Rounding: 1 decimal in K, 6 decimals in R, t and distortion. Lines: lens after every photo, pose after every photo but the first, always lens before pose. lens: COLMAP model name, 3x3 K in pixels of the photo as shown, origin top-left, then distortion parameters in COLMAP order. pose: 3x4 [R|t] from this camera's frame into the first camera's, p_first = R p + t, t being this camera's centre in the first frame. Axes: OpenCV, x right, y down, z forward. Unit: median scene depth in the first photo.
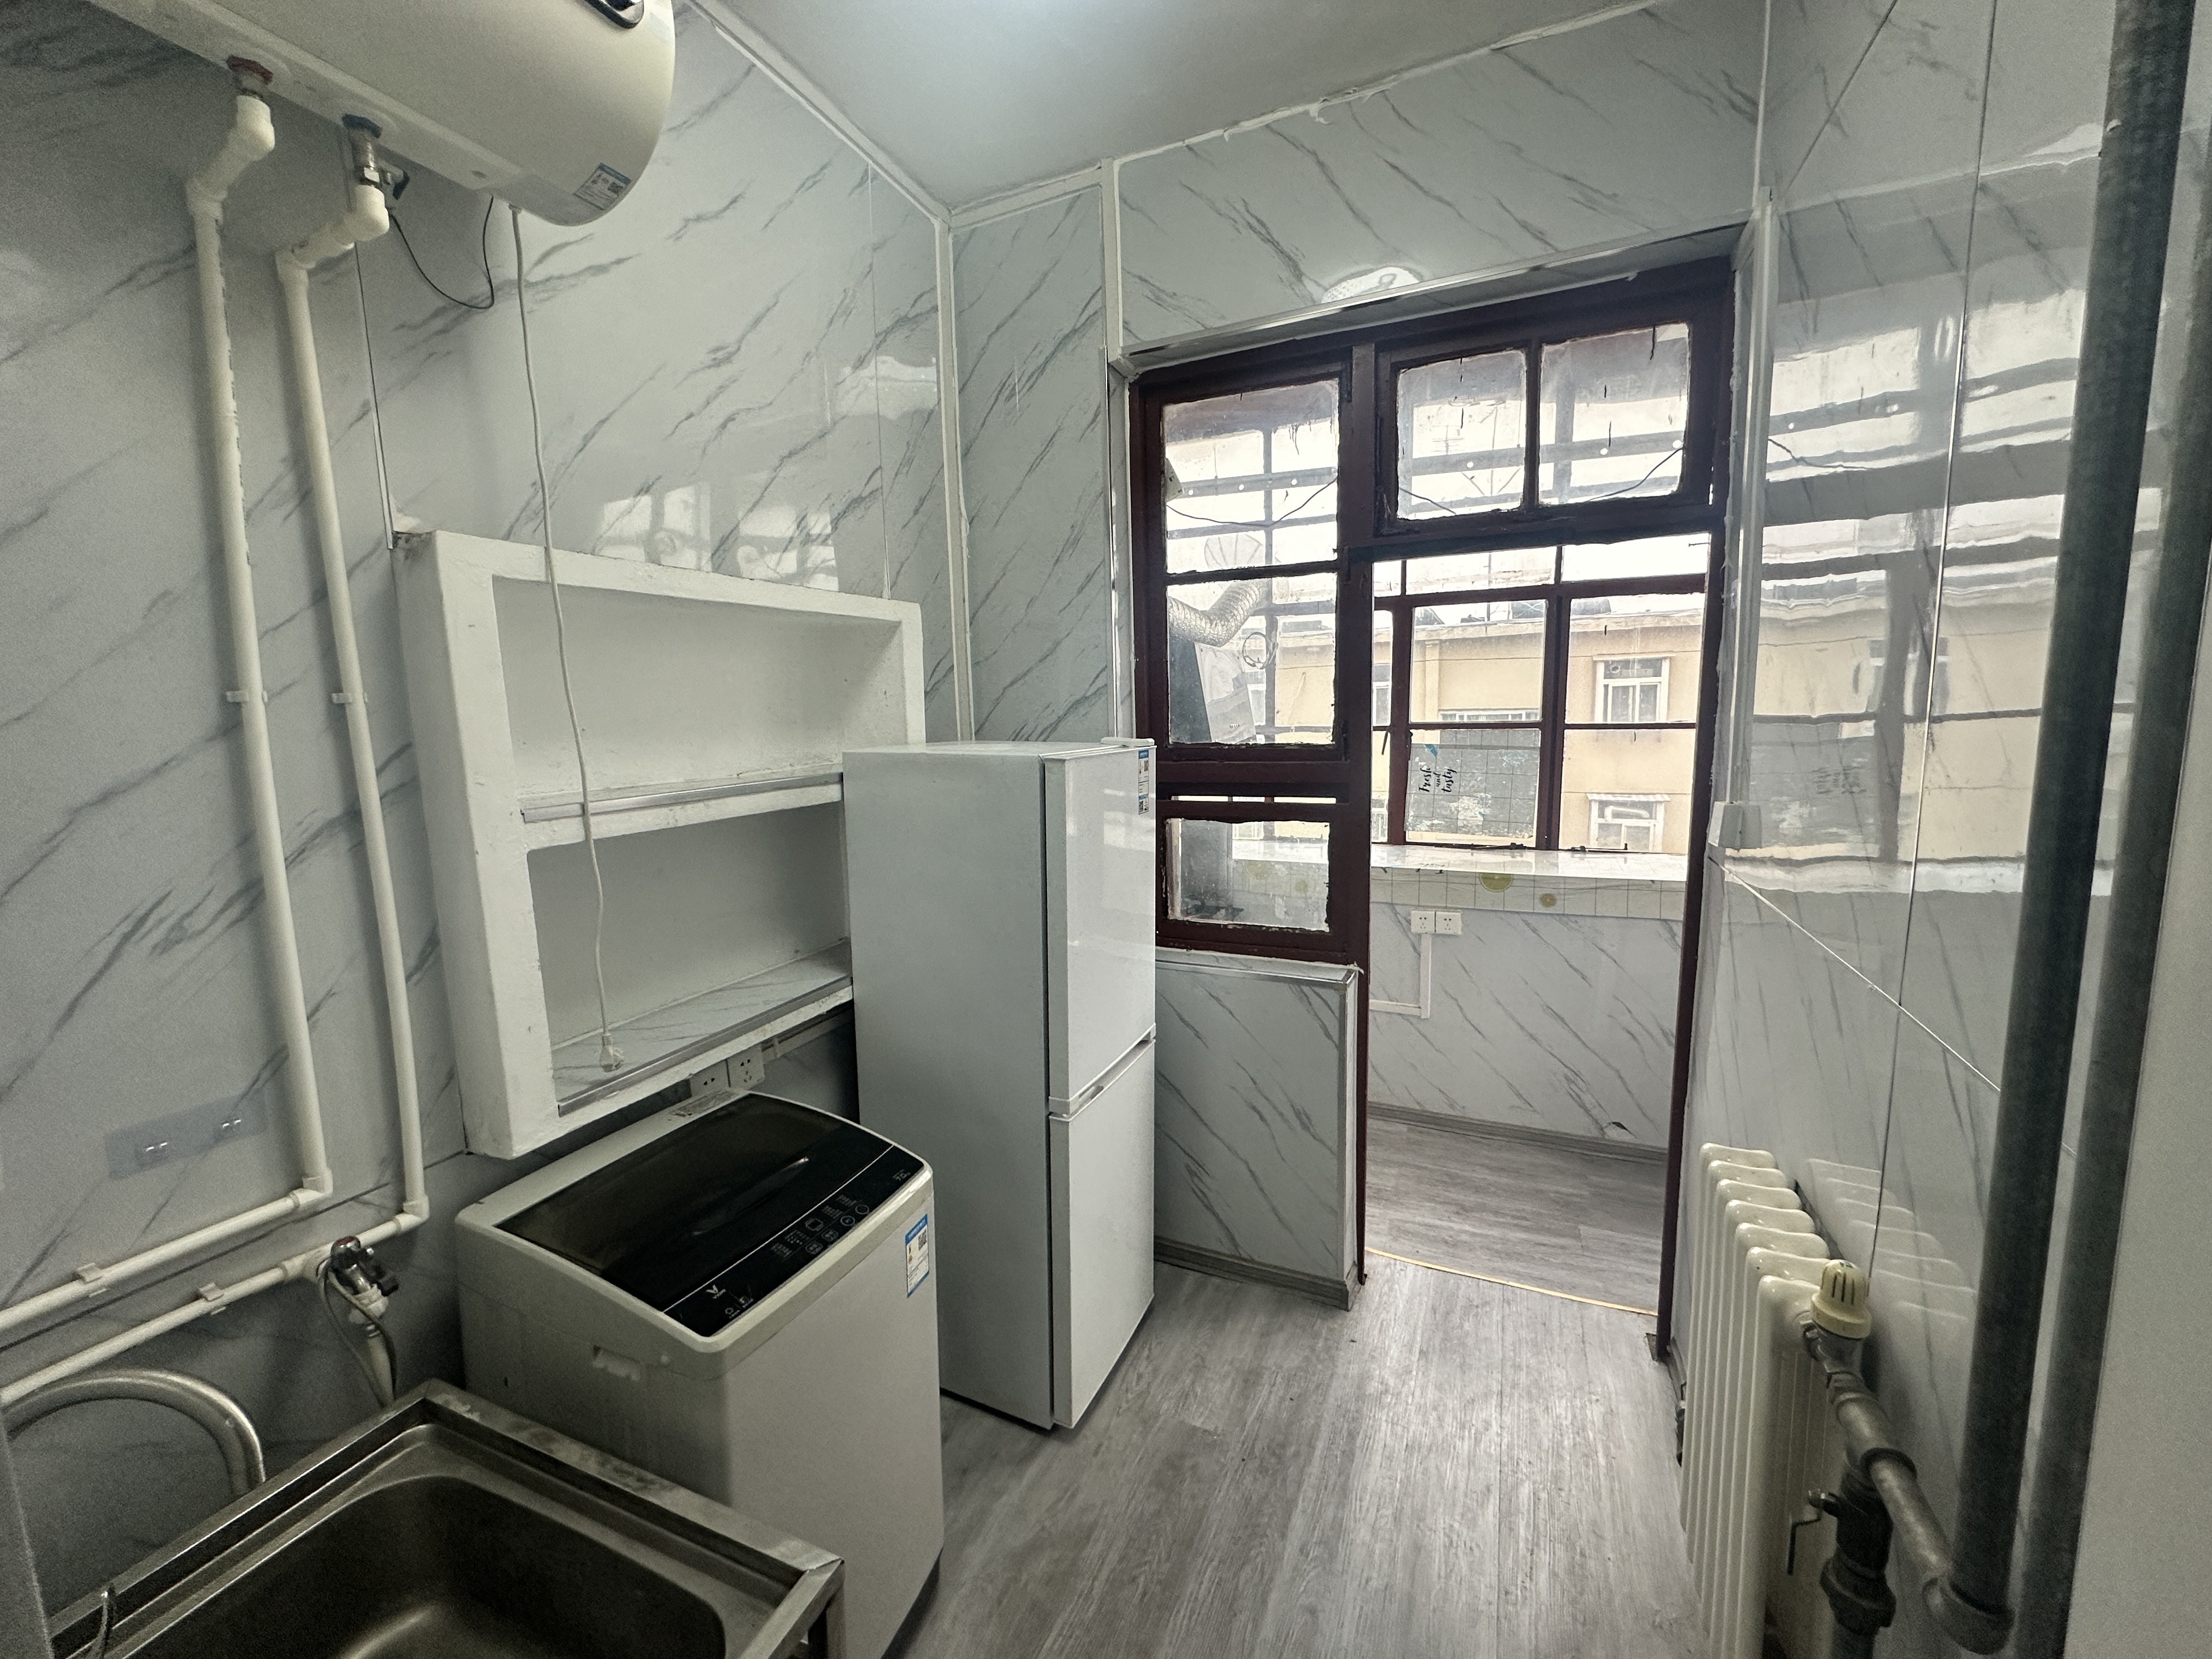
lens RADIAL K [[884.8, 0, 1111.9], [0, 884.8, 819.2], [0, 0, 1]] dist [-0.001379, 0.000207]
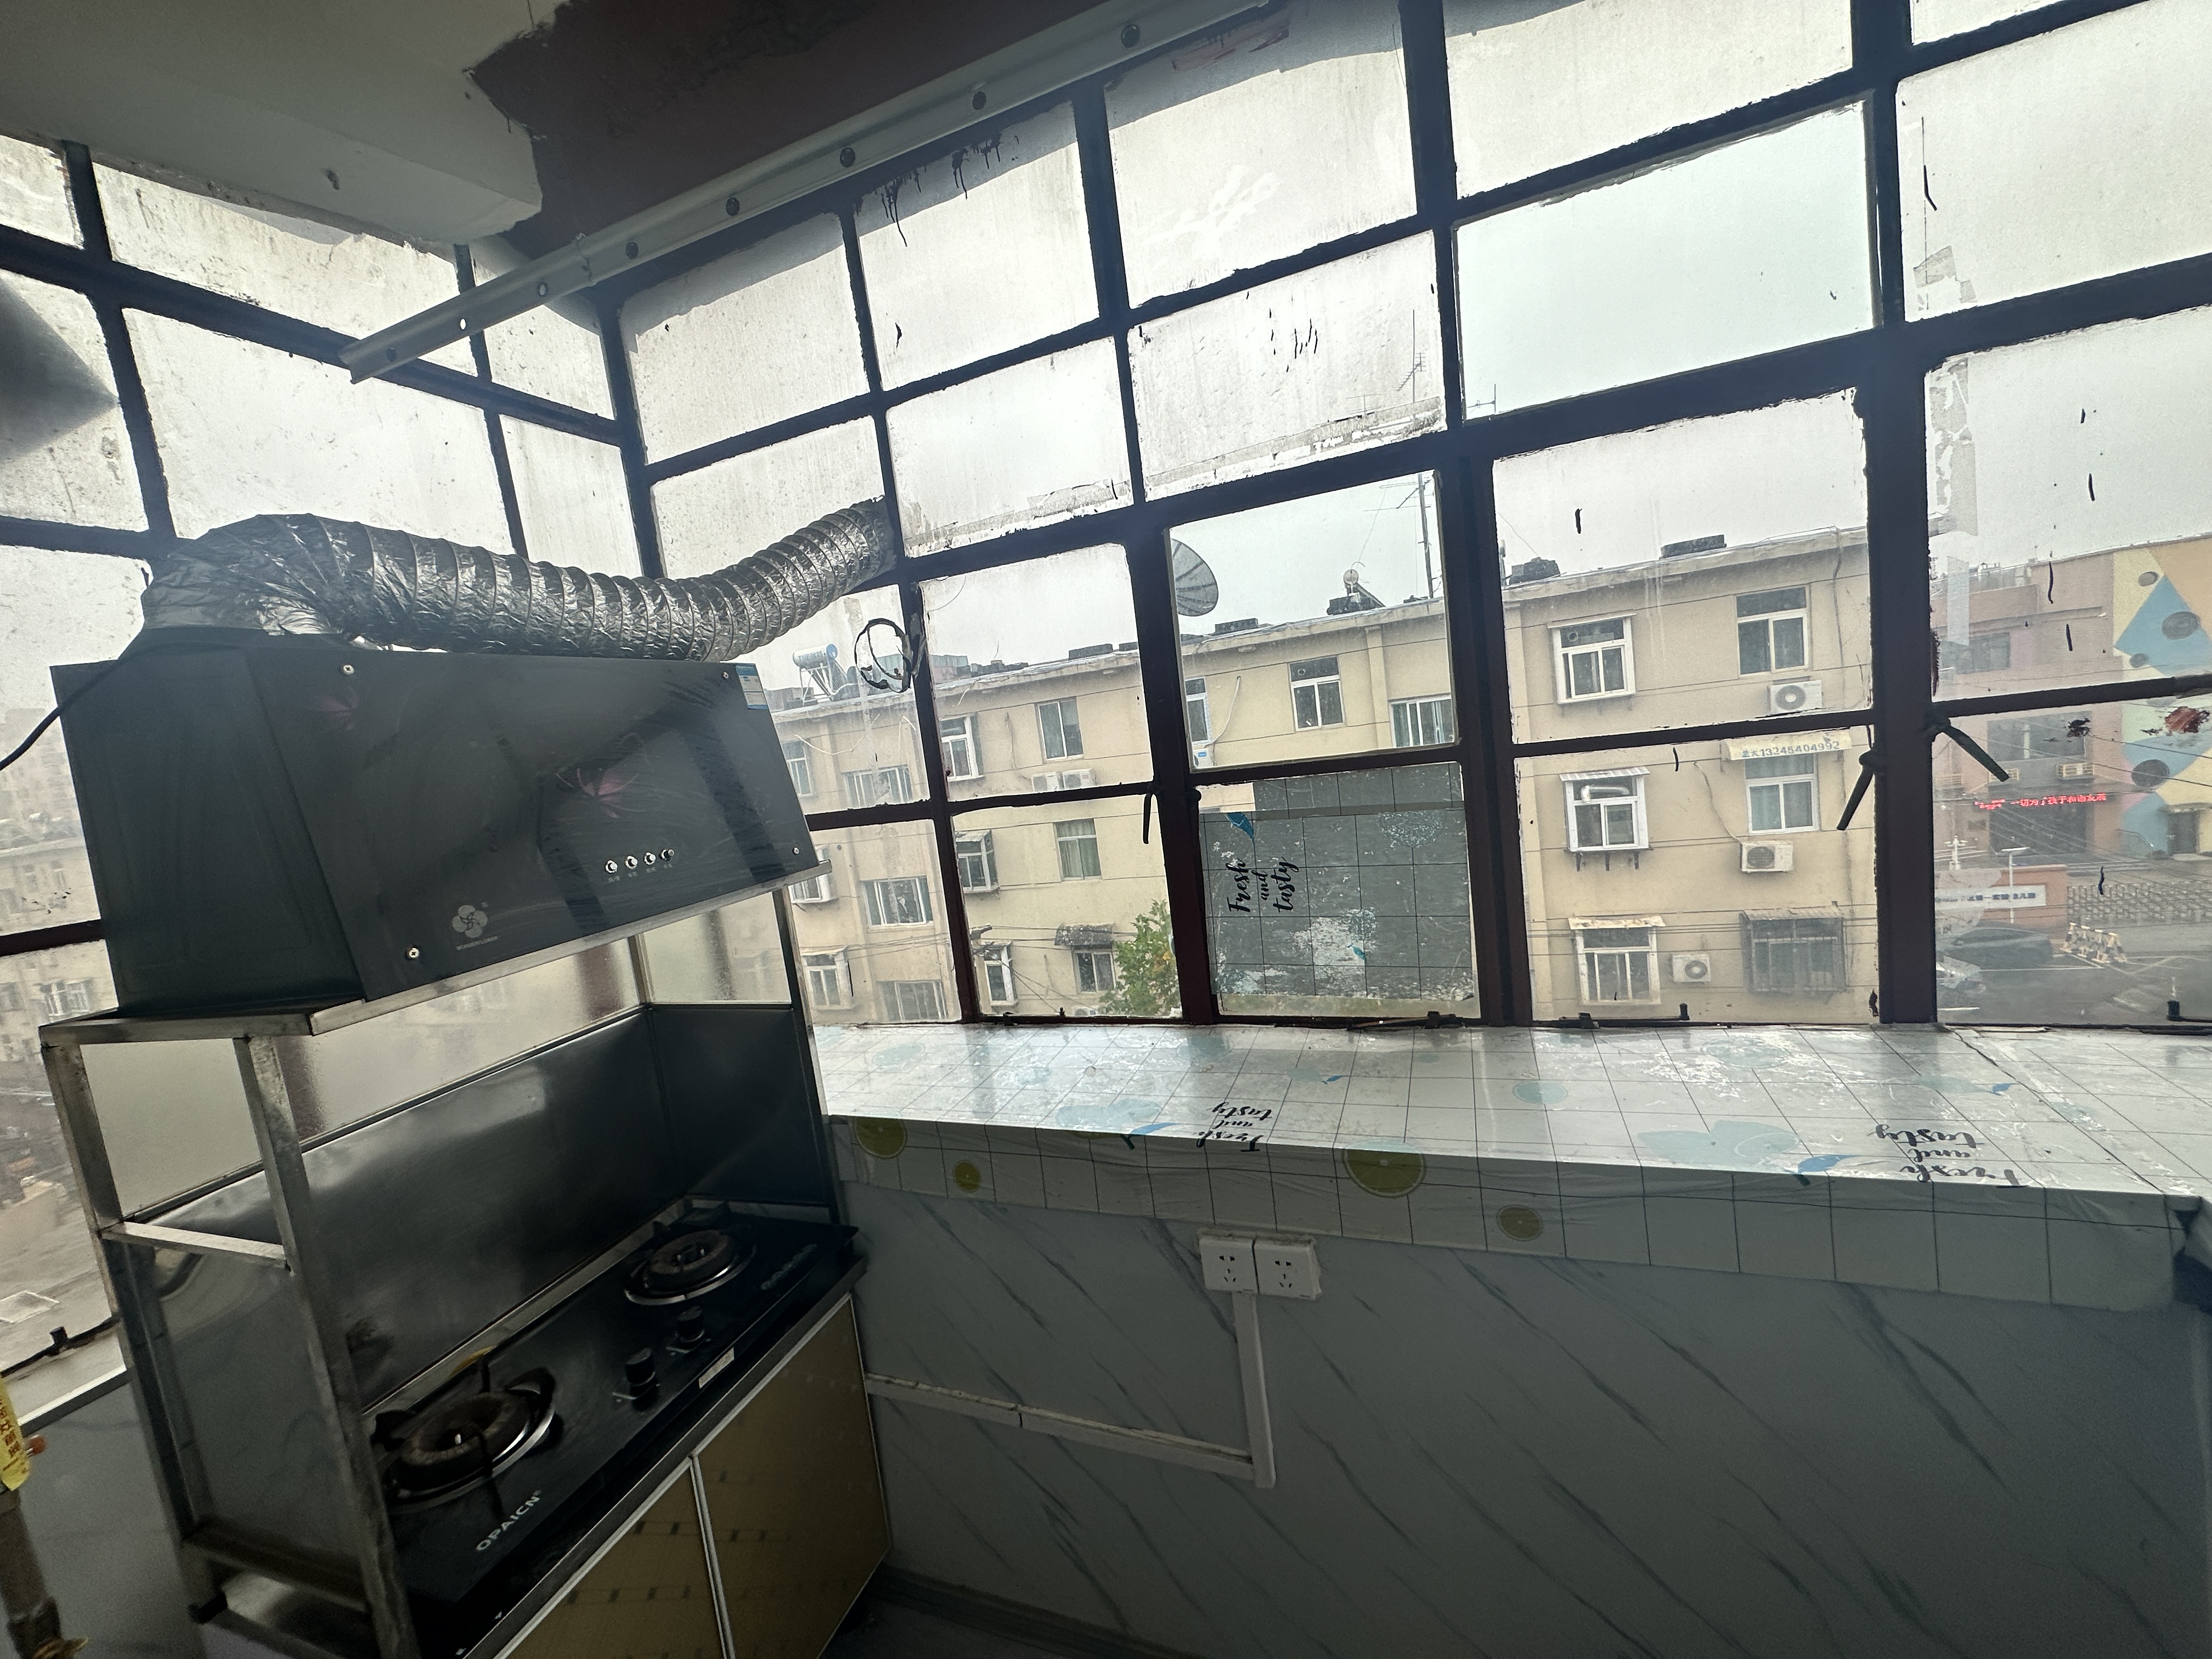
lens RADIAL K [[884.8, 0, 1109.0], [0, 884.8, 825.1], [0, 0, 1]] dist [-0.001379, 0.000207]
pose [[0.993397, -0.112945, 0.020128, 0.312361], [0.113294, 0.993414, -0.017125, -0.086645], [-0.018062, 0.019292, 0.999651, 0.588575]]
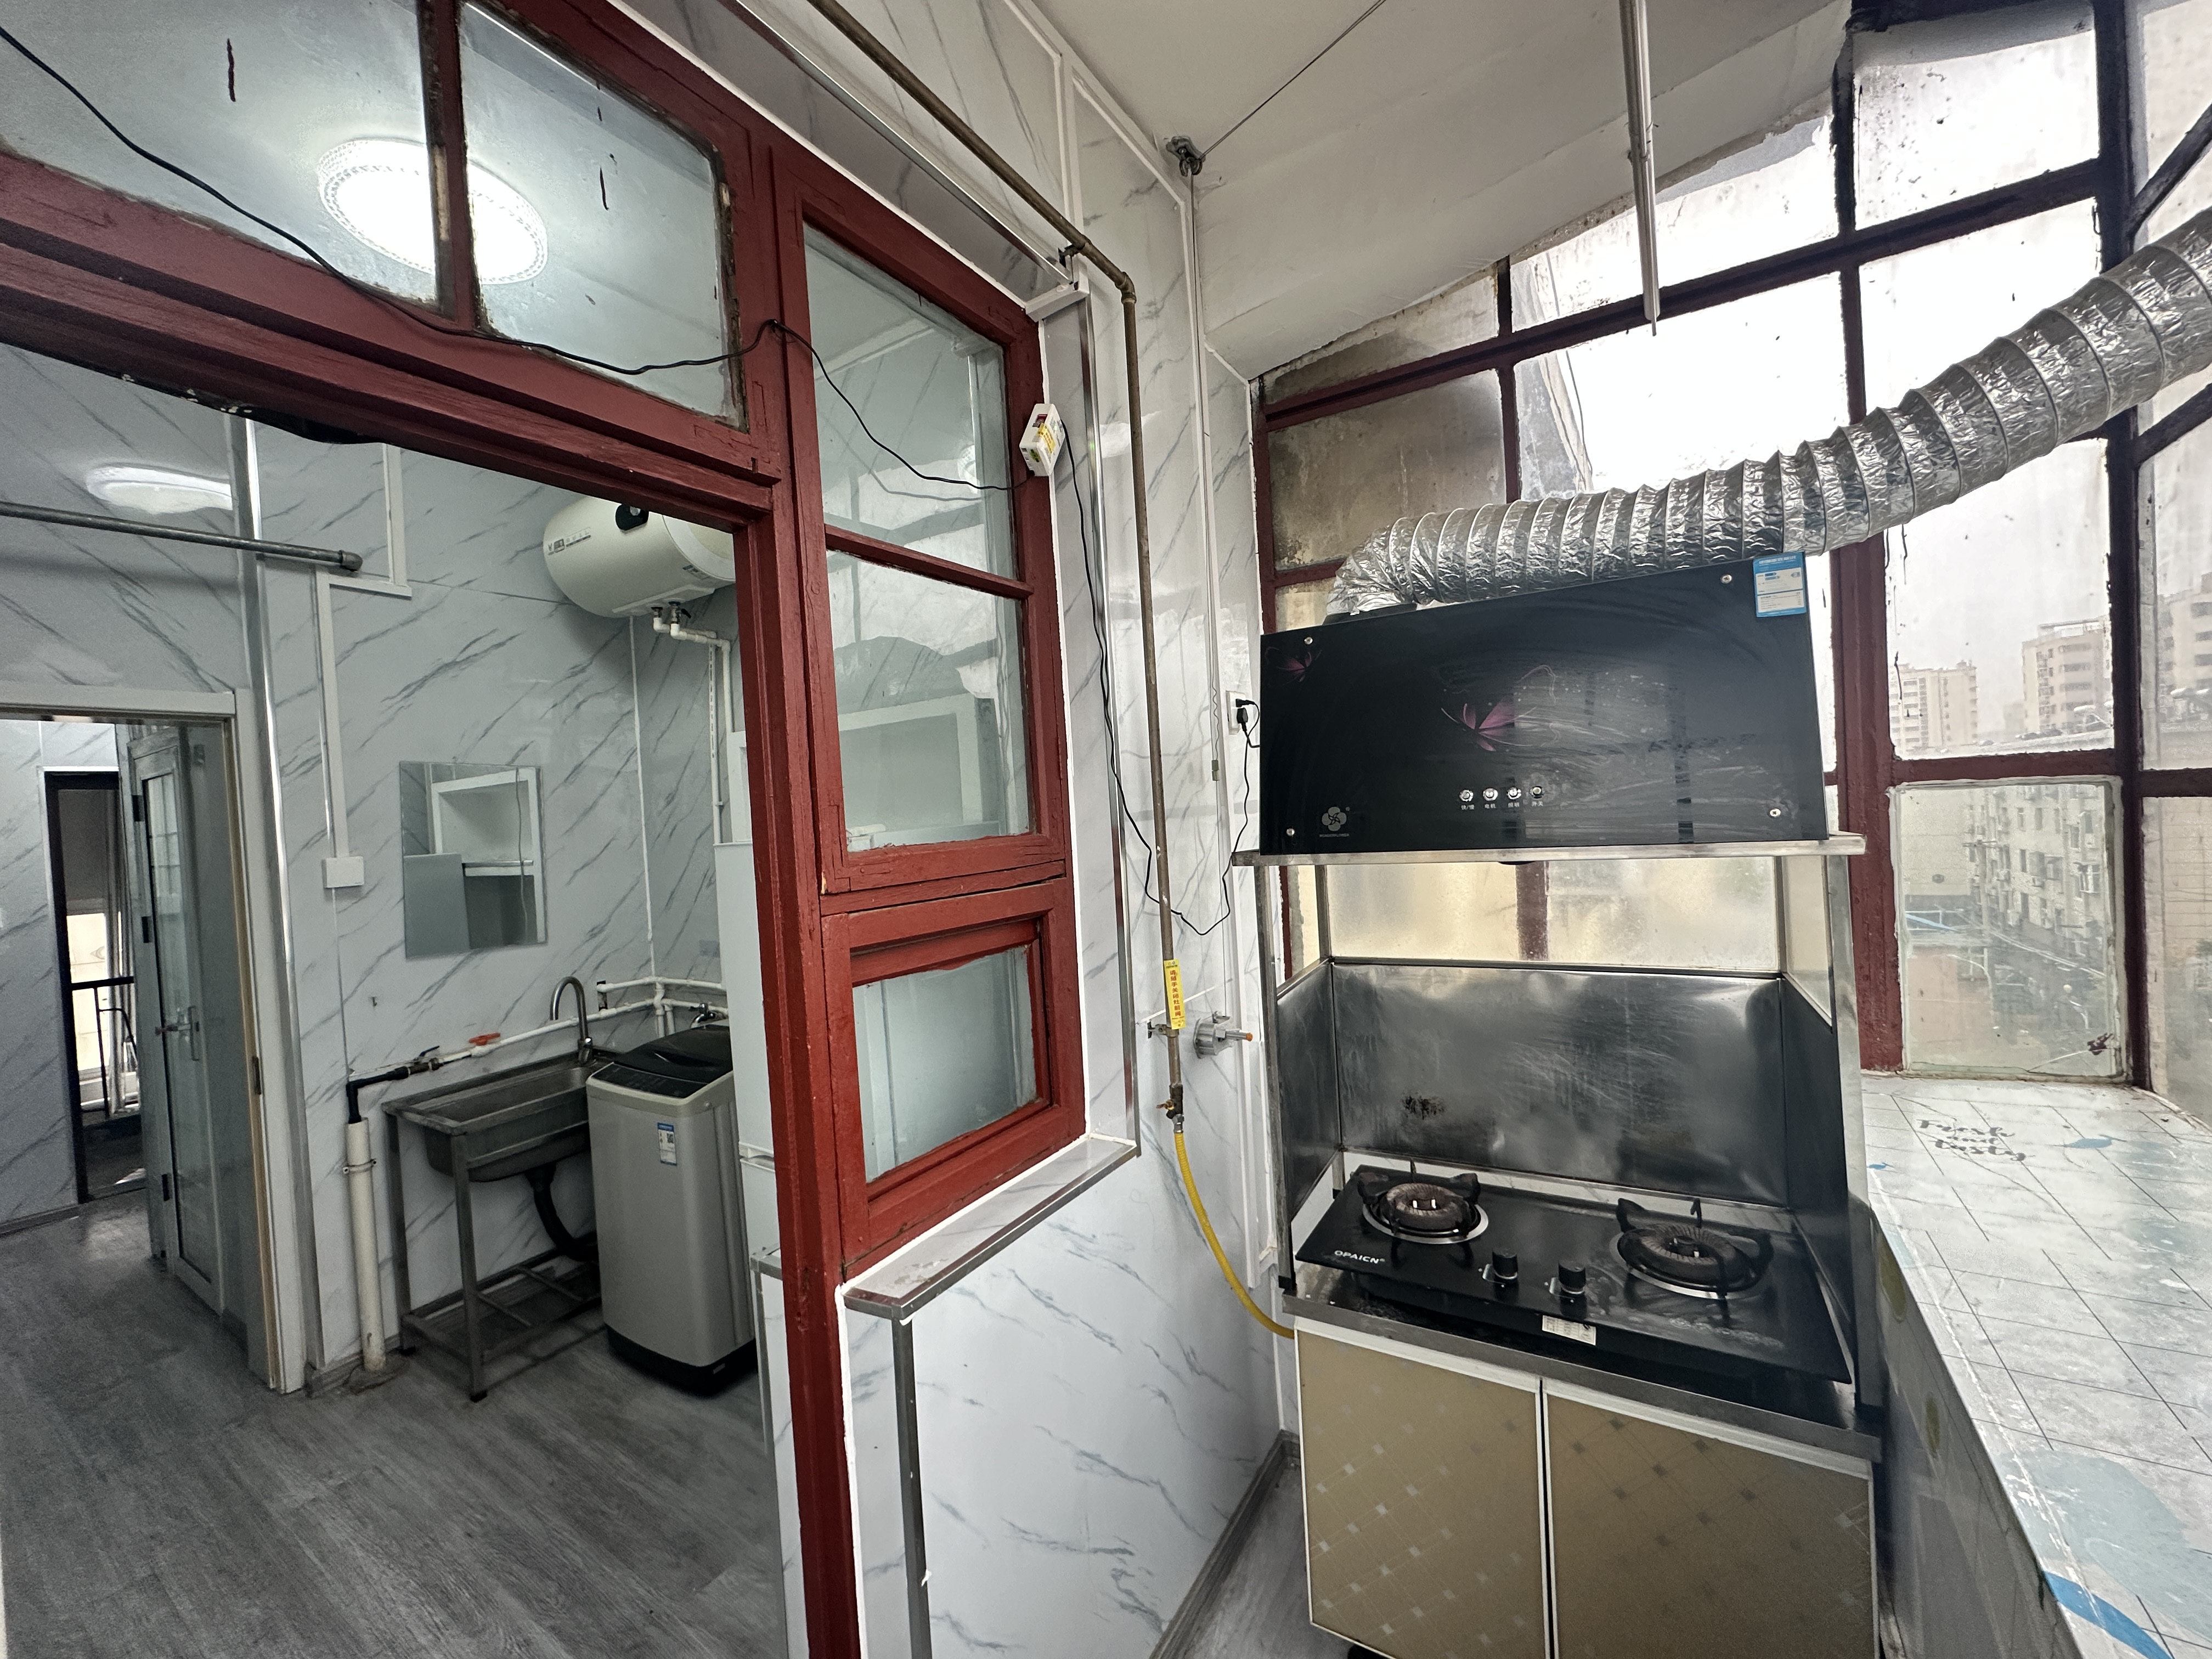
lens RADIAL K [[884.8, 0, 1111.9], [0, 884.8, 833.5], [0, 0, 1]] dist [-0.001379, 0.000207]
pose [[-0.153703, 0.052441, -0.986724, 0.622615], [-0.065500, 0.995854, 0.063129, -0.100975], [0.985944, 0.074334, -0.149631, 0.974748]]
